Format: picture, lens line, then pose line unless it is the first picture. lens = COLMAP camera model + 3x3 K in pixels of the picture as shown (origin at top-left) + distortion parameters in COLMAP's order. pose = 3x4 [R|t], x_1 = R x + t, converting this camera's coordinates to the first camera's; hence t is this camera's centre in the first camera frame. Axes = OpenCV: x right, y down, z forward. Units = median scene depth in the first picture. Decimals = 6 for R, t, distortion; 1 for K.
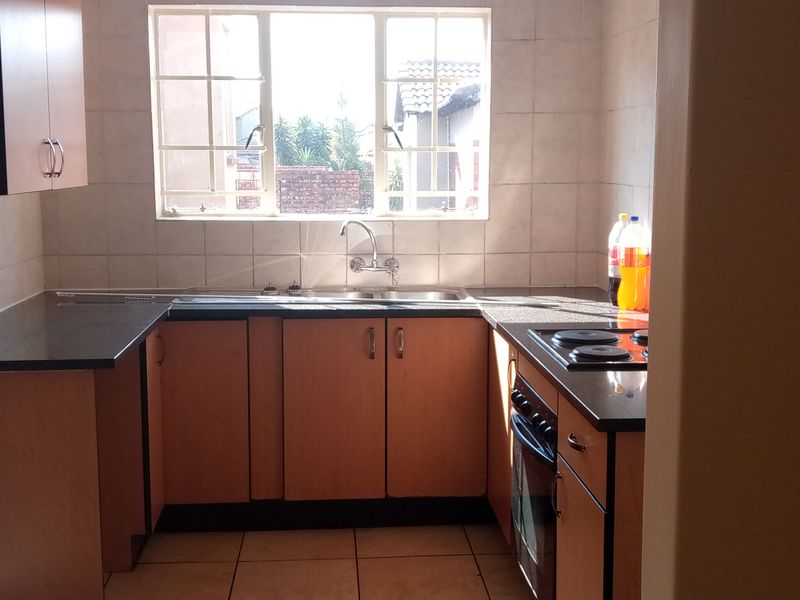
lens RADIAL K [[1049.4, 0, 400.0], [0, 1049.4, 300.0], [0, 0, 1]] dist [0.315737, -1.159876]
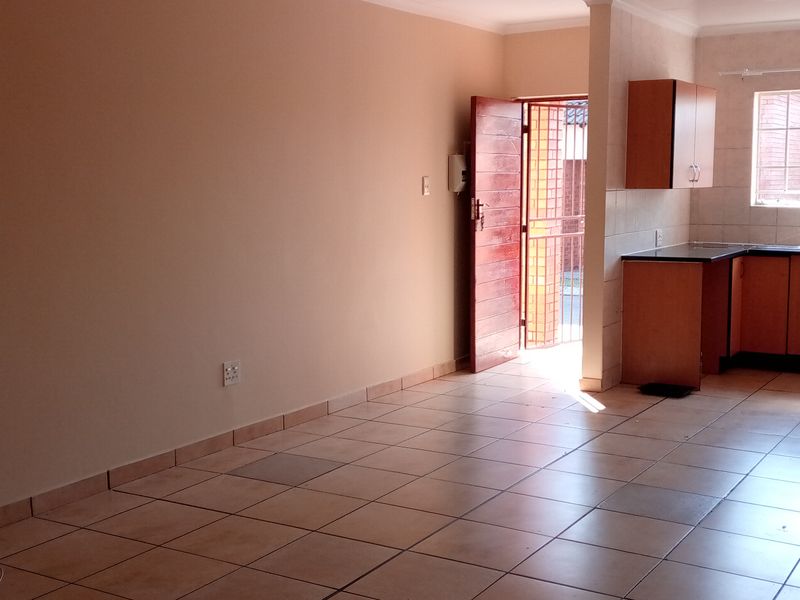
lens RADIAL K [[1049.4, 0, 400.0], [0, 1049.4, 300.0], [0, 0, 1]] dist [0.315737, -1.159876]
pose [[0.821629, 0.064104, -0.566407, 0.336735], [-0.073971, 0.997245, 0.005562, 0.122178], [0.565203, 0.037327, 0.824107, -0.875110]]
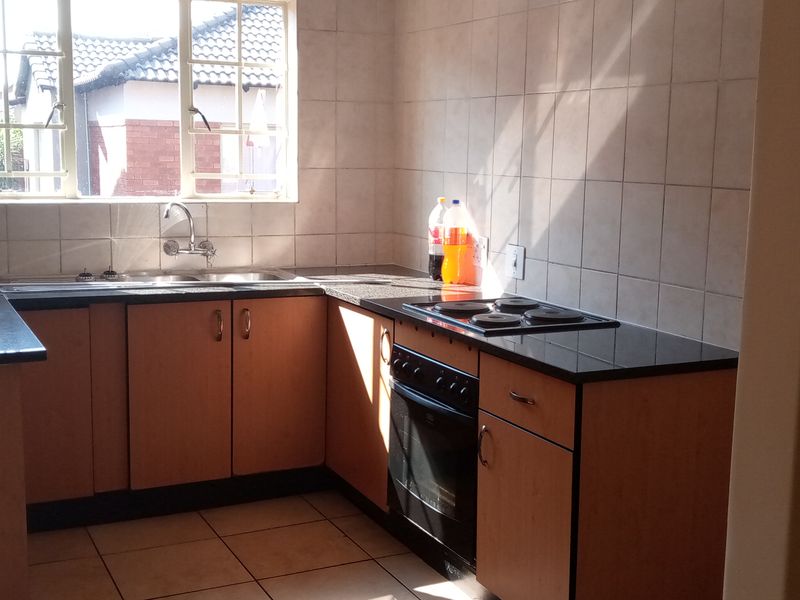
lens RADIAL K [[1049.4, 0, 400.0], [0, 1049.4, 300.0], [0, 0, 1]] dist [0.315737, -1.159876]
pose [[0.927697, -0.038665, 0.371327, -0.218678], [0.032458, 0.999209, 0.022954, -0.000657], [-0.371921, -0.009242, 0.928218, -0.004008]]
